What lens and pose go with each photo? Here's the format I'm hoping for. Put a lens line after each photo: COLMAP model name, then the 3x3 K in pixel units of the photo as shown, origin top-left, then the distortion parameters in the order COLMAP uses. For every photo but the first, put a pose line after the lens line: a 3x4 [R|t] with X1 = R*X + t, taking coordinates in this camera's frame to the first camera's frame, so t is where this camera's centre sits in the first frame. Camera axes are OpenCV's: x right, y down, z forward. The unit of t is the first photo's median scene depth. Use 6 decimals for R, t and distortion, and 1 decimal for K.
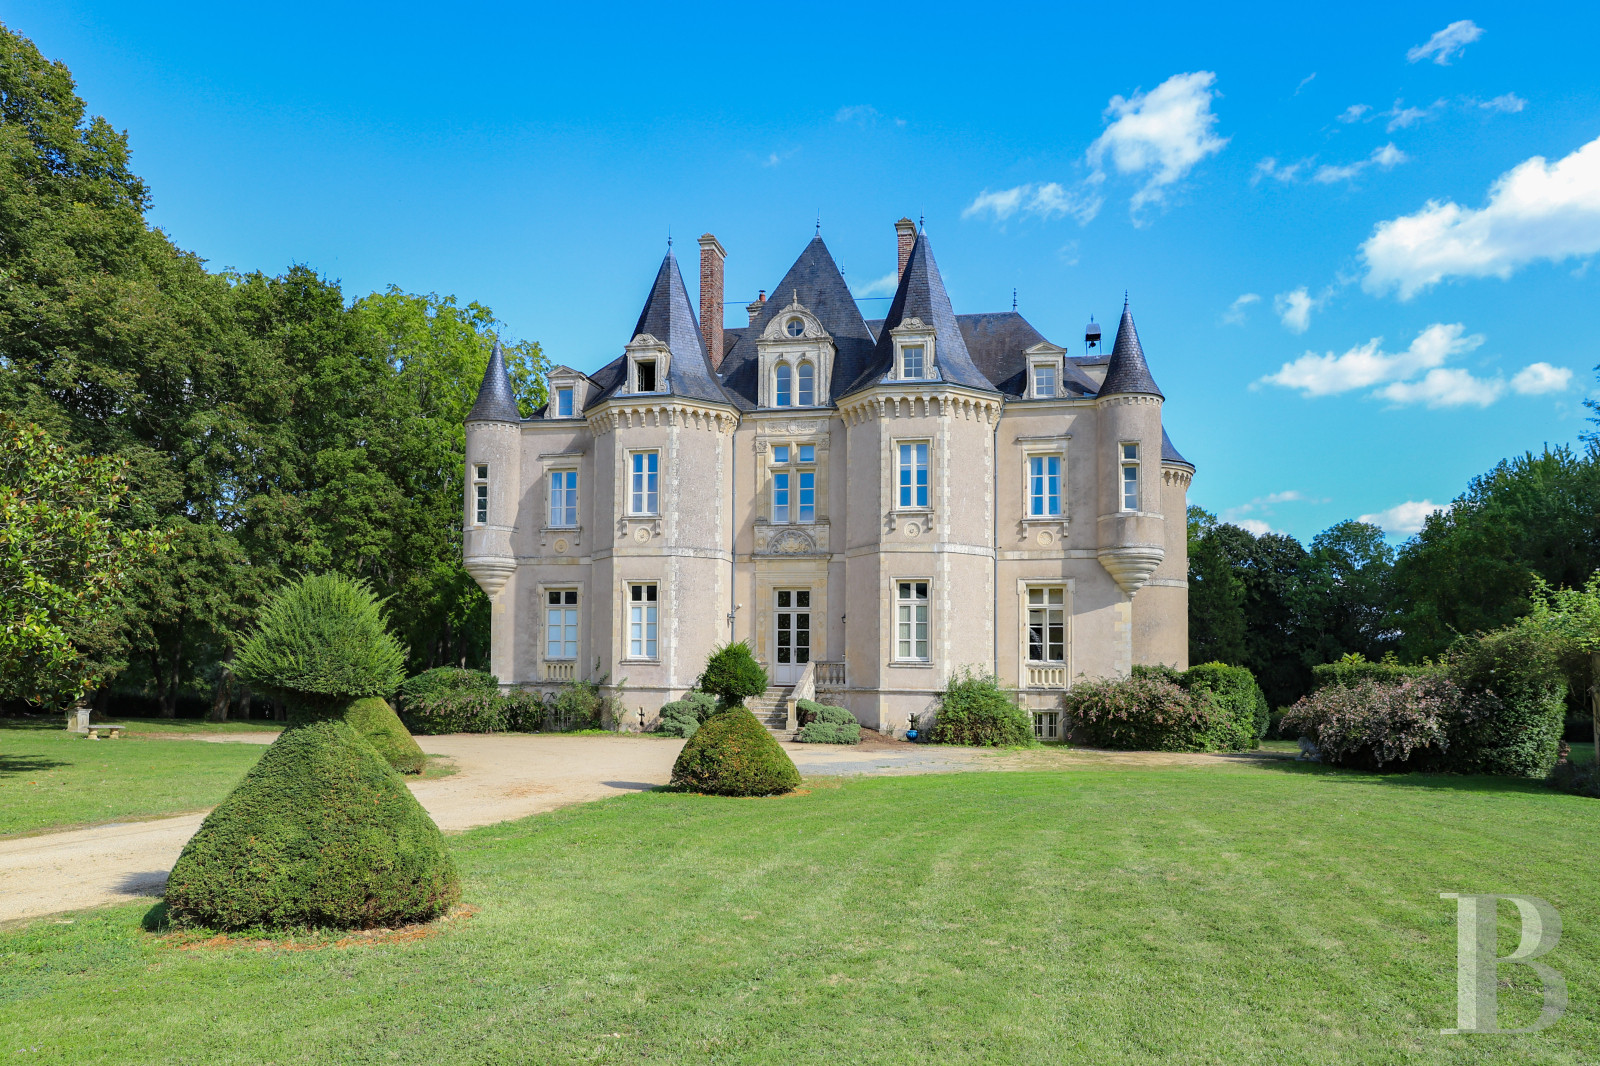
lens RADIAL K [[1199.4, 0, 798.2], [0, 1199.4, 568.8], [0, 0, 1]] dist [-0.011212, -0.000697]
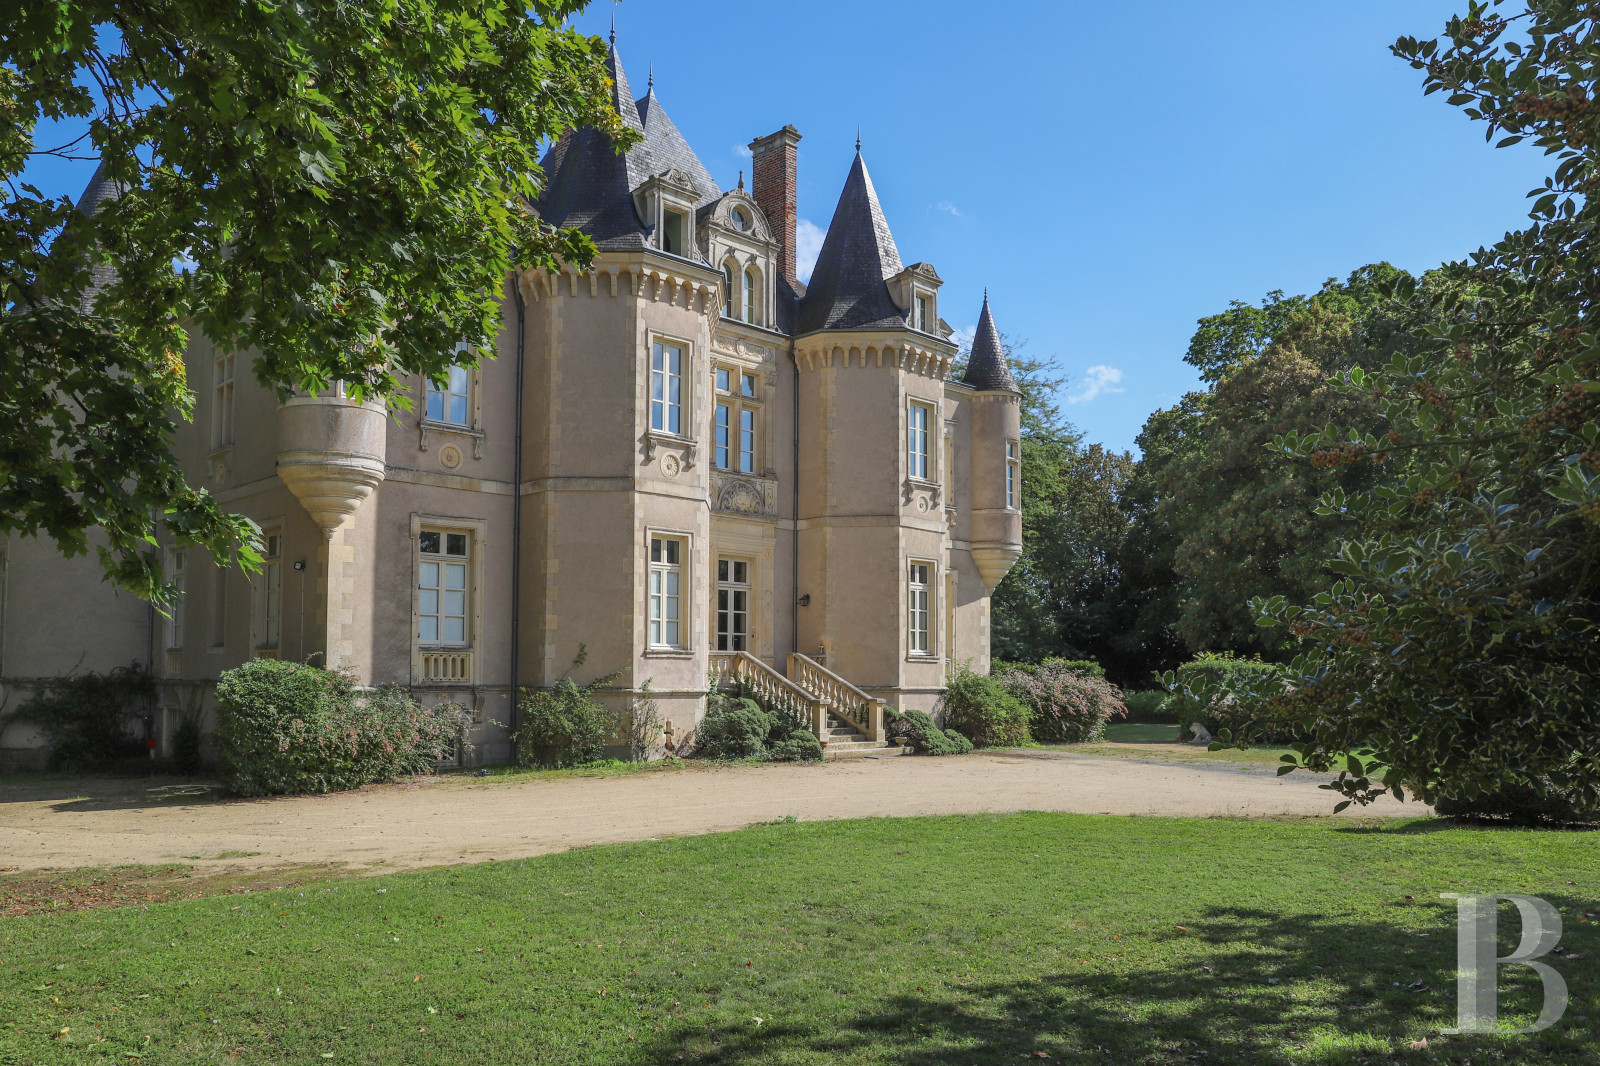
lens RADIAL K [[1199.4, 0, 798.2], [0, 1199.4, 568.8], [0, 0, 1]] dist [-0.011212, -0.000697]
pose [[0.541905, 0.063198, 0.838060, -0.628966], [-0.079983, 0.996521, -0.023428, 0.038448], [-0.836625, -0.054335, 0.545075, 0.551742]]
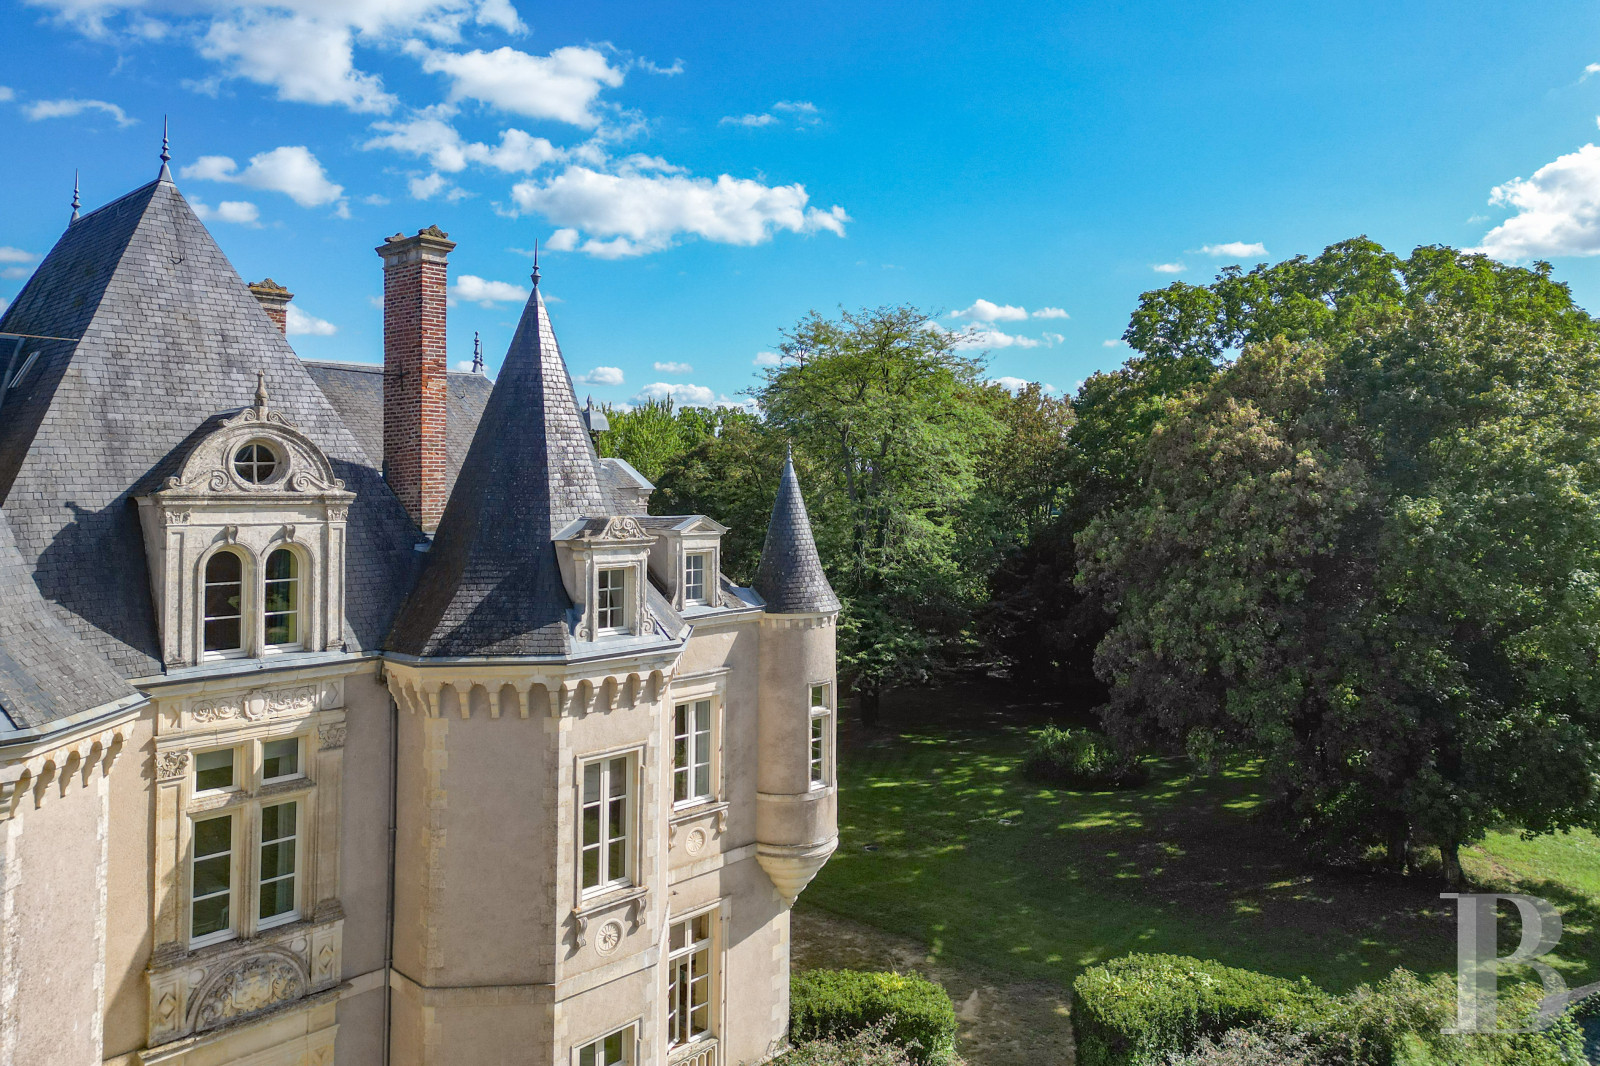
lens RADIAL K [[1119.9, 0, 830.0], [0, 1119.9, 466.8], [0, 0, 1]] dist [0.095361, -0.068992]
pose [[0.509163, 0.006538, 0.860645, -0.254229], [-0.081132, 0.995883, 0.040433, -0.238592], [-0.856837, -0.090413, 0.507597, 0.638243]]
